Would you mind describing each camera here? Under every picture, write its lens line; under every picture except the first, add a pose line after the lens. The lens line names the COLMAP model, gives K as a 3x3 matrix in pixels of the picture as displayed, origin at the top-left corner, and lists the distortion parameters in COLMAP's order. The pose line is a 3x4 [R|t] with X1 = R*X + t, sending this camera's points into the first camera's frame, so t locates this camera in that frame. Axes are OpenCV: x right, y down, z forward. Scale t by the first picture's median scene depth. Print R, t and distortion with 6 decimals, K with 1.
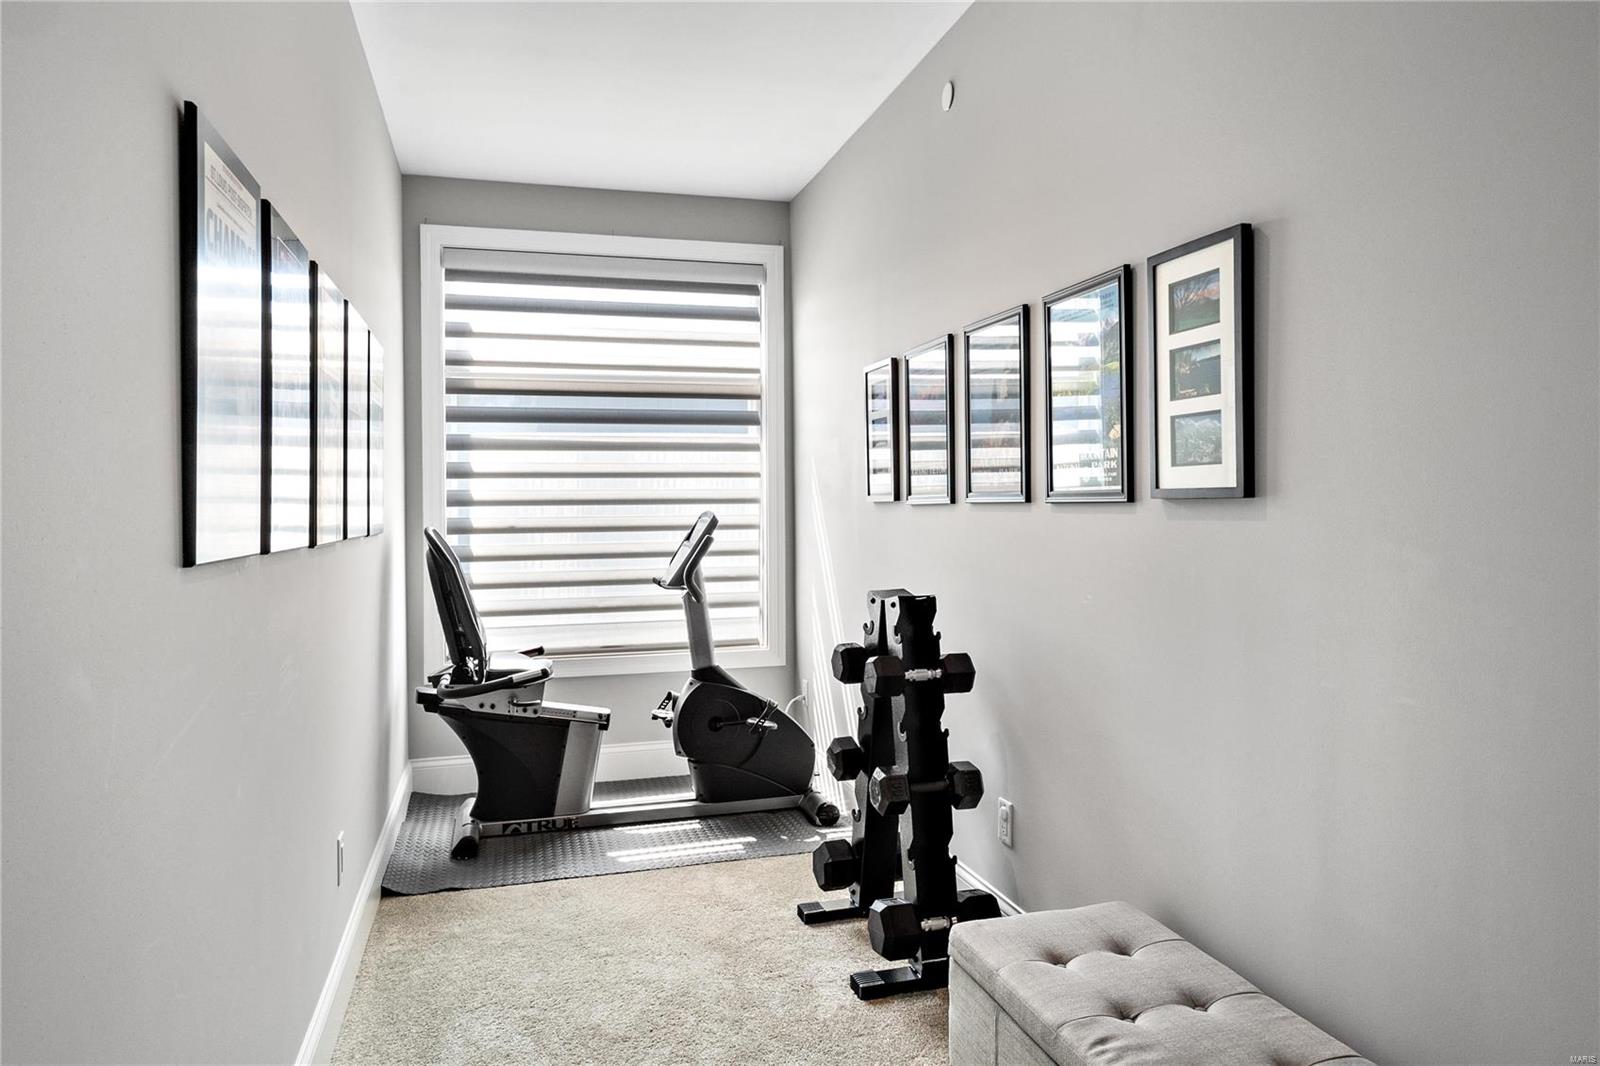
lens RADIAL K [[1038.5, 0, 799.9], [0, 1038.5, 502.6], [0, 0, 1]] dist [-0.000490, -0.000064]
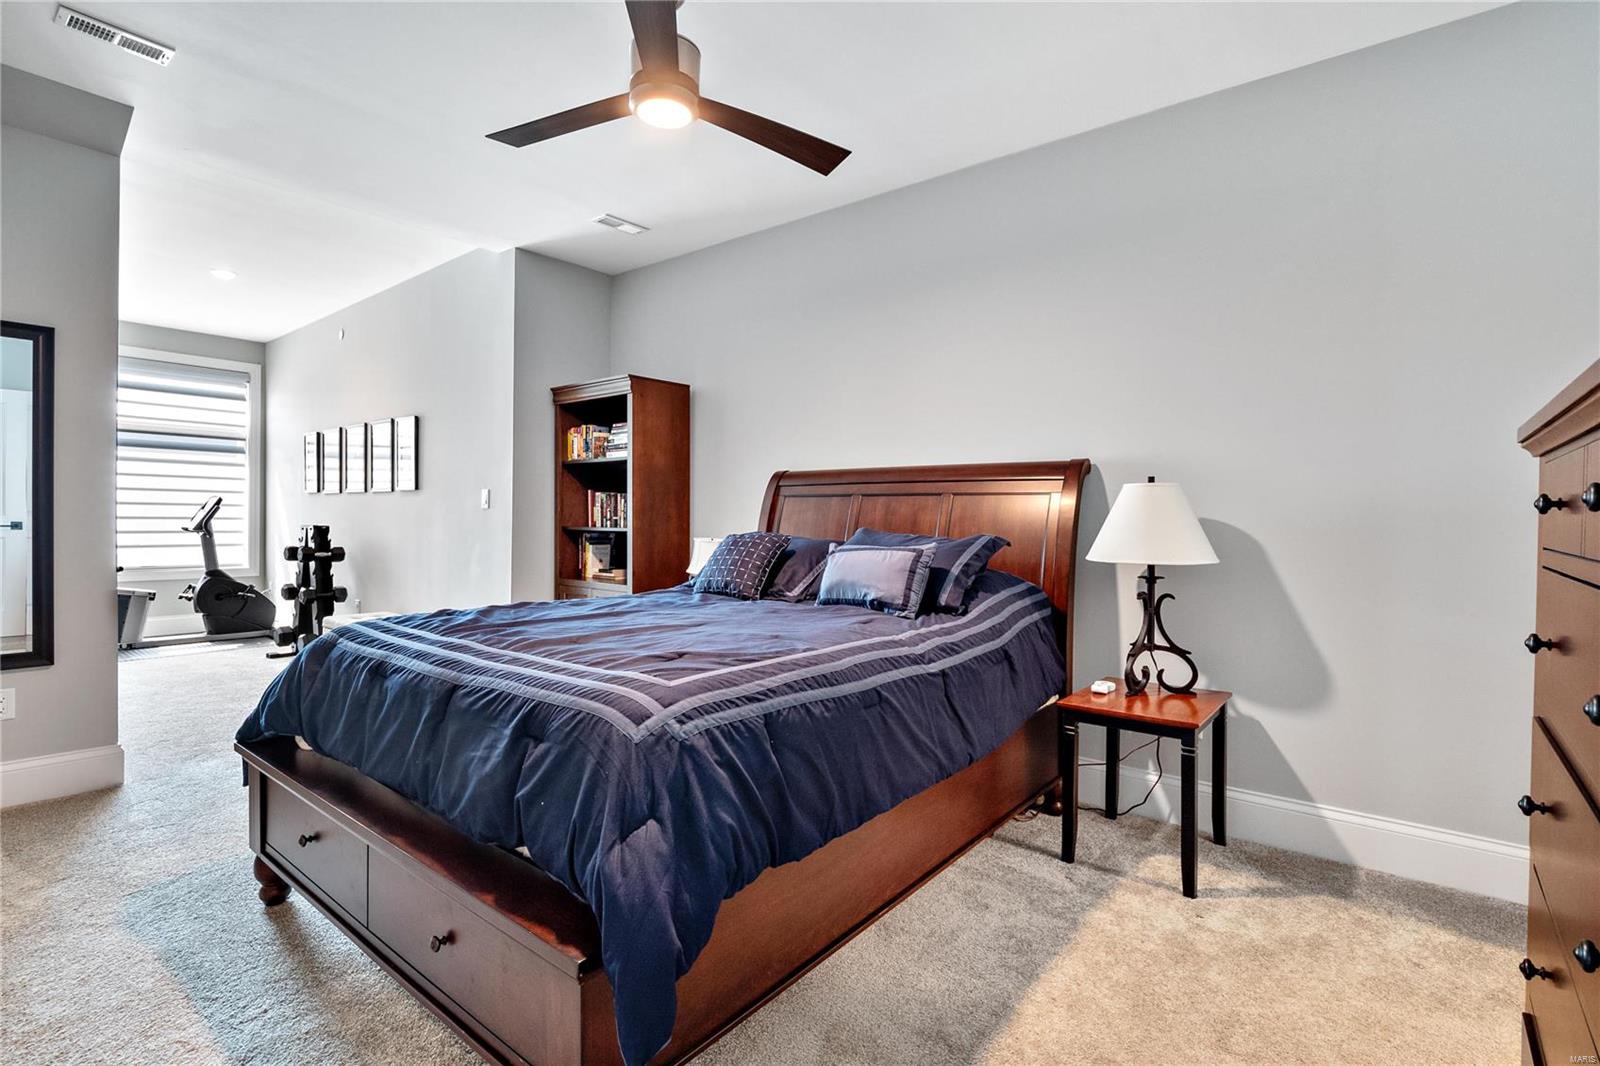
lens RADIAL K [[757.3, 0, 798.3], [0, 757.3, 520.1], [0, 0, 1]] dist [-0.012167, -0.000718]
pose [[0.817296, 0.012497, 0.576082, -0.001437], [-0.017361, 0.999845, 0.002941, 0.034535], [-0.575956, -0.012405, 0.817387, -0.952360]]
